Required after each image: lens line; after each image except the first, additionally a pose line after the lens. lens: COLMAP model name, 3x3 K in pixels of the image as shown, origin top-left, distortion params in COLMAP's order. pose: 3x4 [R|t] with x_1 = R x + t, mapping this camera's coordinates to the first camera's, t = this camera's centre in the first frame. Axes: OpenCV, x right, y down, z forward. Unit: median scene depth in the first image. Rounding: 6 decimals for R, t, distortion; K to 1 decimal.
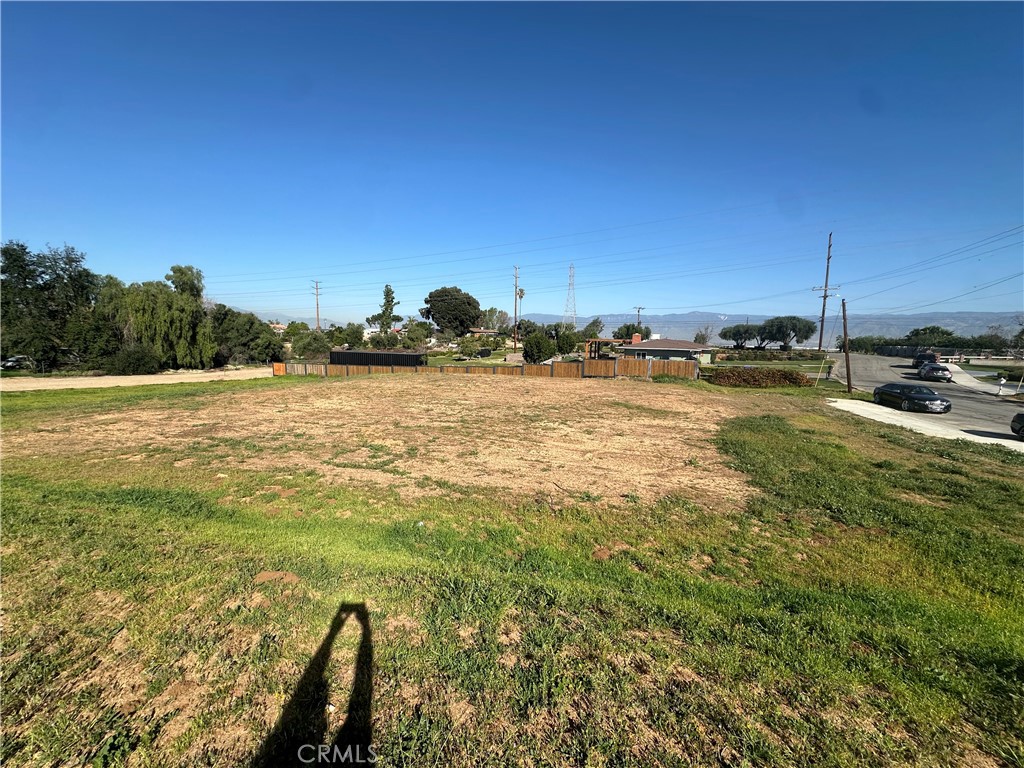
lens RADIAL K [[407.8, 0, 518.1], [0, 407.8, 385.2], [0, 0, 1]] dist [-0.001866, -0.000155]
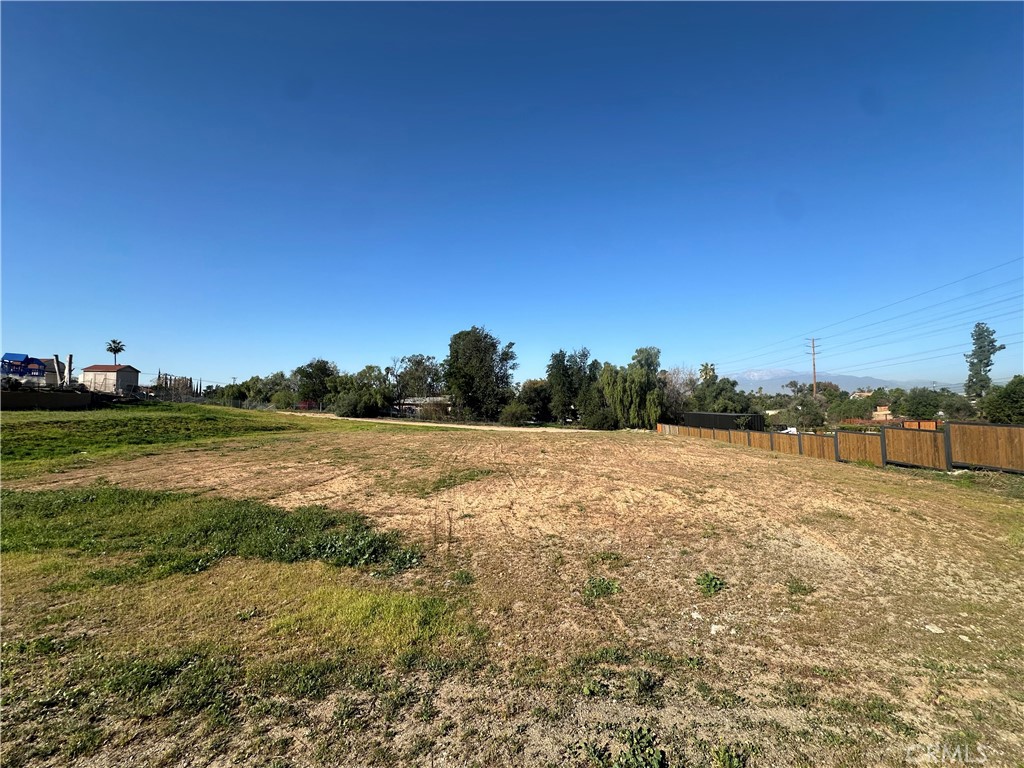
lens RADIAL K [[407.8, 0, 517.7], [0, 407.8, 386.0], [0, 0, 1]] dist [-0.001866, -0.000155]
pose [[0.245481, -0.067717, -0.967033, 0.289414], [-0.103716, 0.989997, -0.095653, -0.010214], [0.963837, 0.123778, 0.236002, 0.314793]]
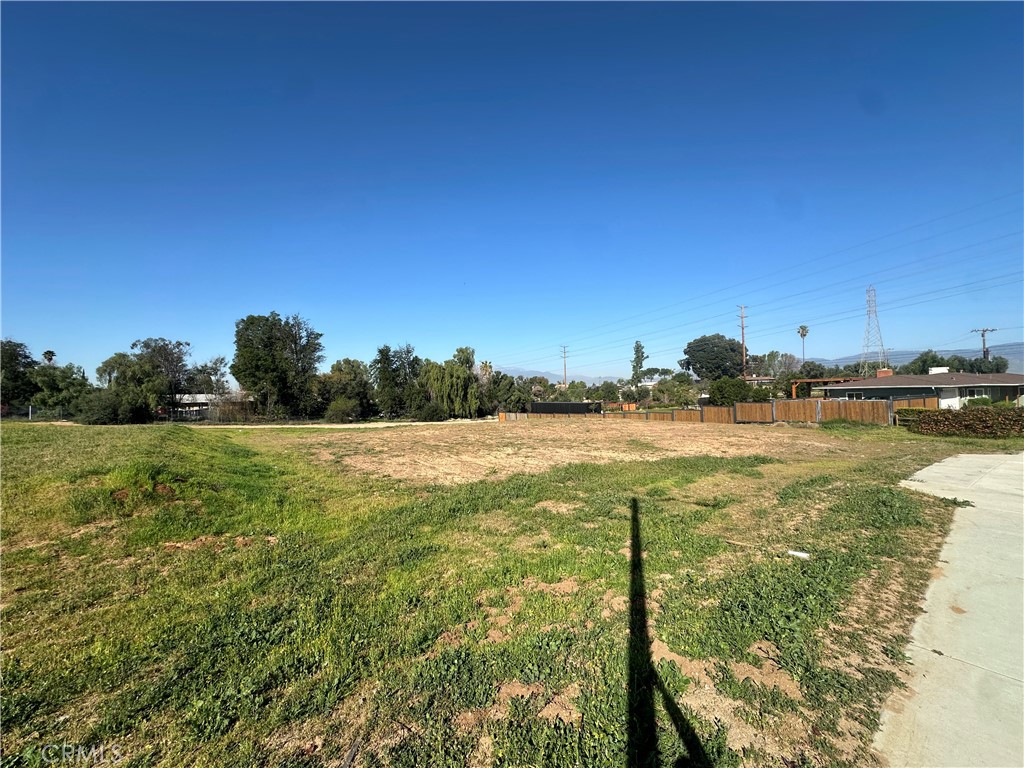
lens RADIAL K [[407.8, 0, 517.0], [0, 407.8, 381.4], [0, 0, 1]] dist [-0.001866, -0.000155]
pose [[0.772884, -0.060381, -0.631668, 0.227992], [-0.030562, 0.990765, -0.132101, 0.013648], [0.633811, 0.121404, 0.763901, 0.020634]]
